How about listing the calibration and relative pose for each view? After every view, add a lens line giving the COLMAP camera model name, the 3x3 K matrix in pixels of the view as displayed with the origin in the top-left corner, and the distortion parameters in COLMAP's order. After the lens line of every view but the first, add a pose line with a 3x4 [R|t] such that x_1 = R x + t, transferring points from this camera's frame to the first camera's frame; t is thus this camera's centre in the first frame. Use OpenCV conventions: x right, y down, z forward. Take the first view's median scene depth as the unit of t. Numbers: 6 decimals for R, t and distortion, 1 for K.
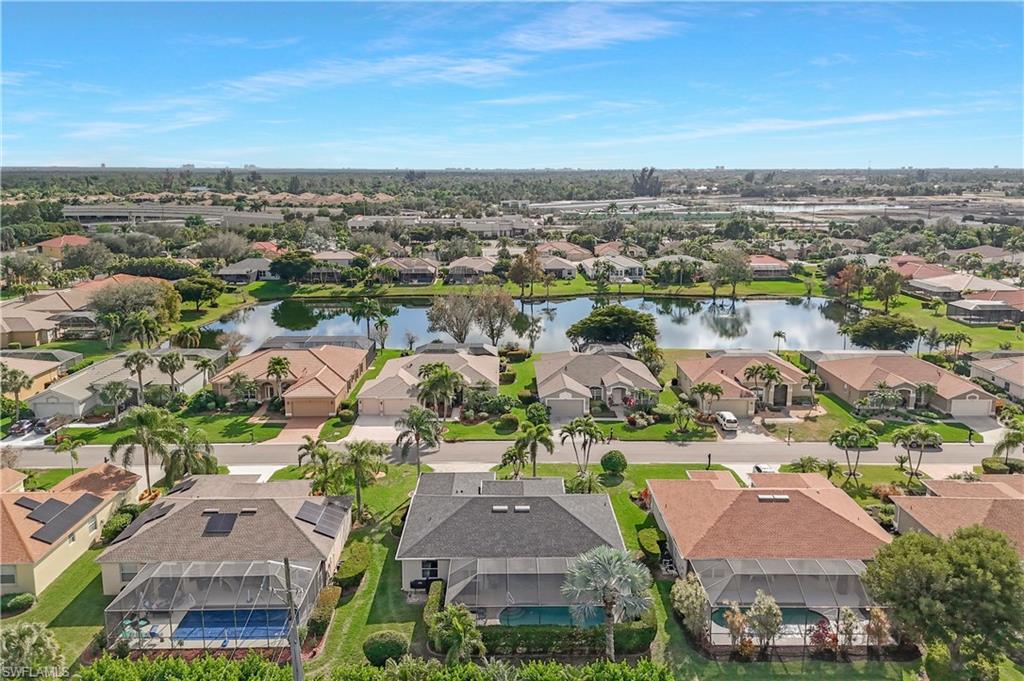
lens RADIAL K [[752.8, 0, 510.5], [0, 752.8, 300.6], [0, 0, 1]] dist [0.083038, -0.083096]
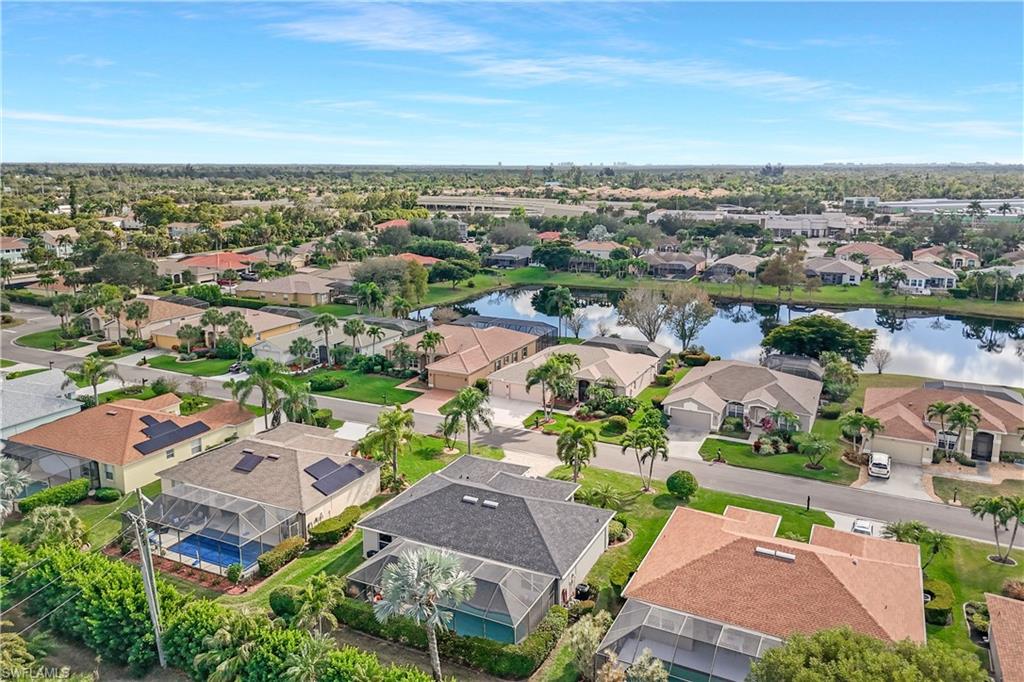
lens RADIAL K [[752.8, 0, 510.5], [0, 752.8, 301.1], [0, 0, 1]] dist [0.083038, -0.083096]
pose [[0.891703, 0.080501, -0.445405, 0.268608], [-0.078208, 0.996659, 0.023560, -0.002901], [0.445813, 0.013826, 0.895019, 0.092984]]
